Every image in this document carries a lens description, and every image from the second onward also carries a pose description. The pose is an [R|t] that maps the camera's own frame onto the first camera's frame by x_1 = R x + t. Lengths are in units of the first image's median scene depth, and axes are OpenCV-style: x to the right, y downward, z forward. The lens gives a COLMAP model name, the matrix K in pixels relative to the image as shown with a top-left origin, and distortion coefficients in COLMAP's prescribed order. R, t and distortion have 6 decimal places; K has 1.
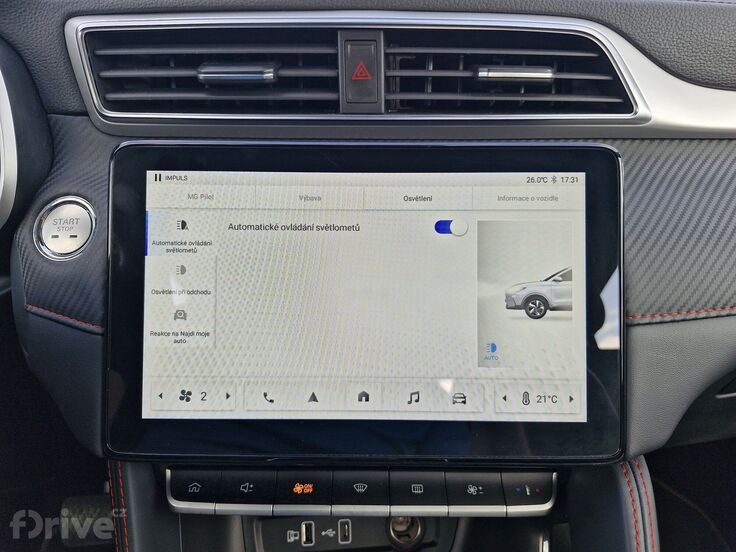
lens RADIAL K [[548.8, 0, 372.7], [0, 548.8, 276.0], [0, 0, 1]] dist [0.056031, -0.056538]
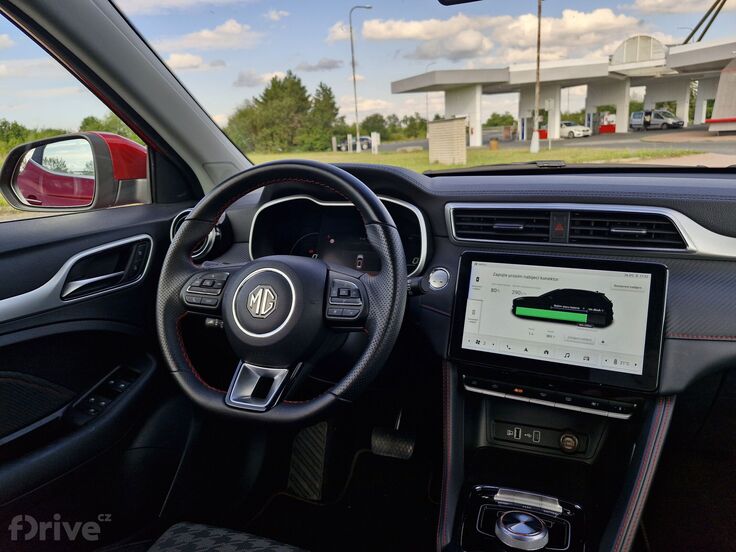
lens RADIAL K [[548.8, 0, 346.2], [0, 548.8, 277.5], [0, 0, 1]] dist [0.056031, -0.056538]
pose [[0.892103, 0.080135, -0.444669, 0.252089], [-0.127739, 0.988729, -0.078091, 0.178856], [0.433399, 0.126467, 0.892285, -1.641347]]
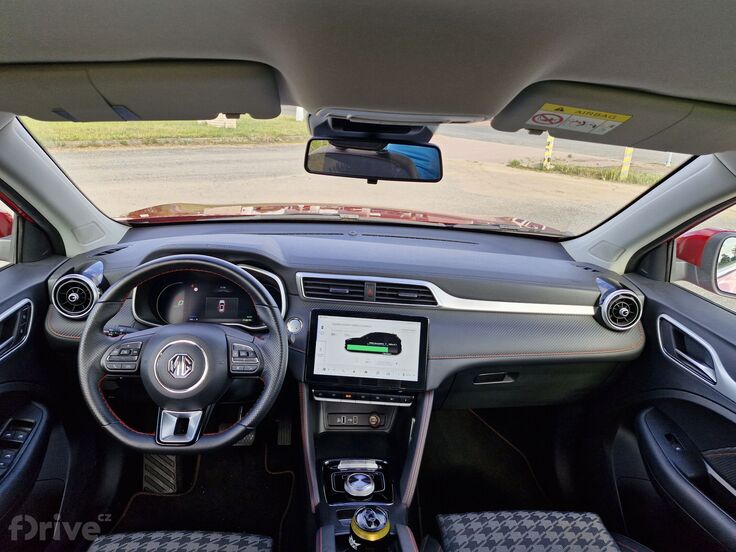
lens RADIAL K [[548.8, 0, 381.0], [0, 548.8, 262.9], [0, 0, 1]] dist [0.056031, -0.056538]
pose [[0.997846, 0.063079, 0.018028, -0.026298], [-0.061766, 0.995914, -0.065880, -0.317328], [-0.022110, 0.064625, 0.997665, -2.999989]]
